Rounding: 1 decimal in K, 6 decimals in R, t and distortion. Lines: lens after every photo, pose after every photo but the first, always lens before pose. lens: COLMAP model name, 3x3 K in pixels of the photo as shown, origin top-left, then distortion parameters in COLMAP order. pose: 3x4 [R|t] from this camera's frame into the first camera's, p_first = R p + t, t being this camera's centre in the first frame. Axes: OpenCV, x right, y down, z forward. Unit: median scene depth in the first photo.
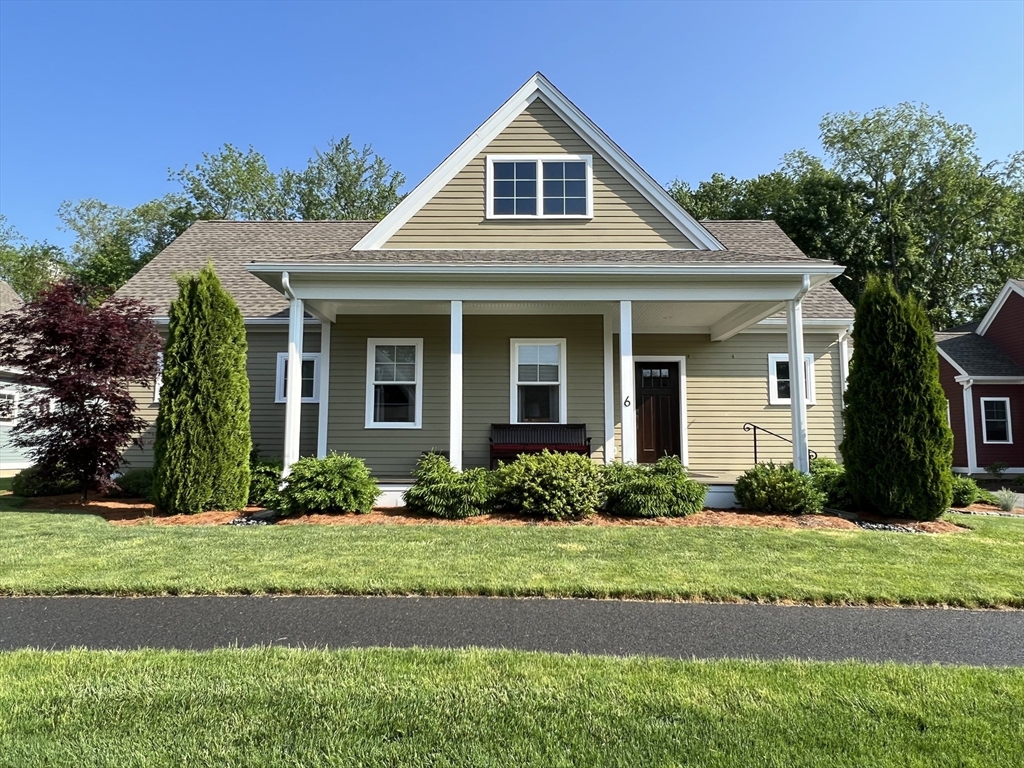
lens RADIAL K [[647.7, 0, 511.7], [0, 647.7, 387.4], [0, 0, 1]] dist [0.021122, -0.001421]
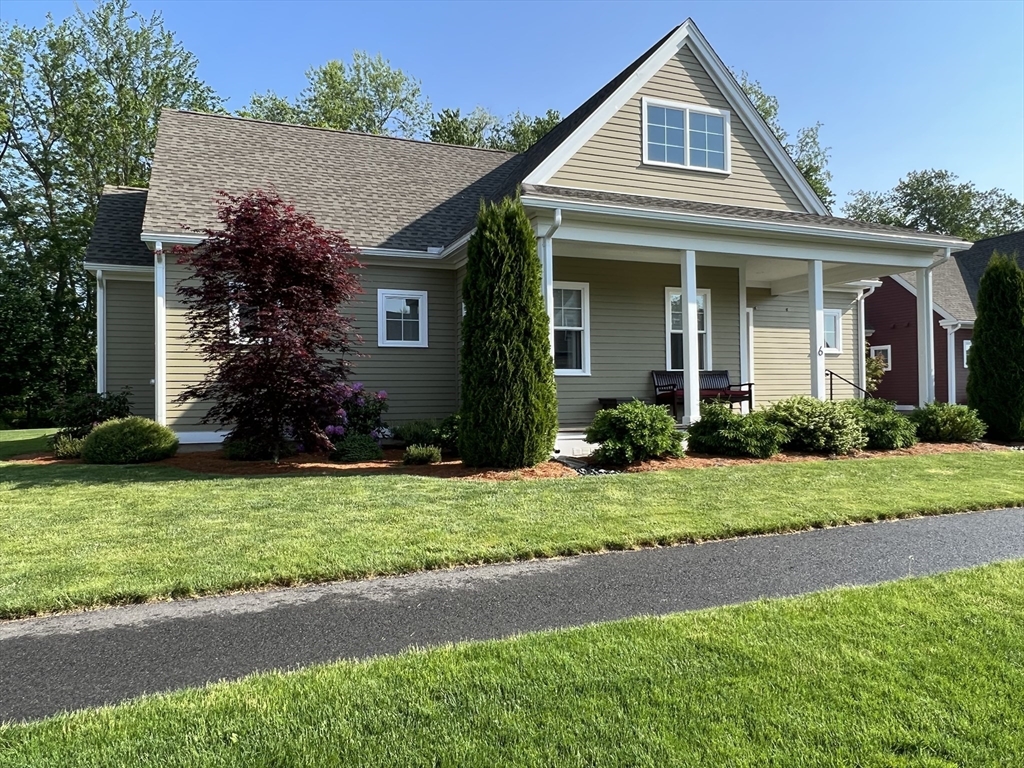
lens RADIAL K [[729.8, 0, 512.6], [0, 729.8, 382.0], [0, 0, 1]] dist [0.030669, 0.006382]
pose [[0.916144, -0.007645, 0.400777, -0.670698], [-0.022508, 0.997260, 0.070475, -0.002034], [-0.400218, -0.073586, 0.913461, 0.035944]]
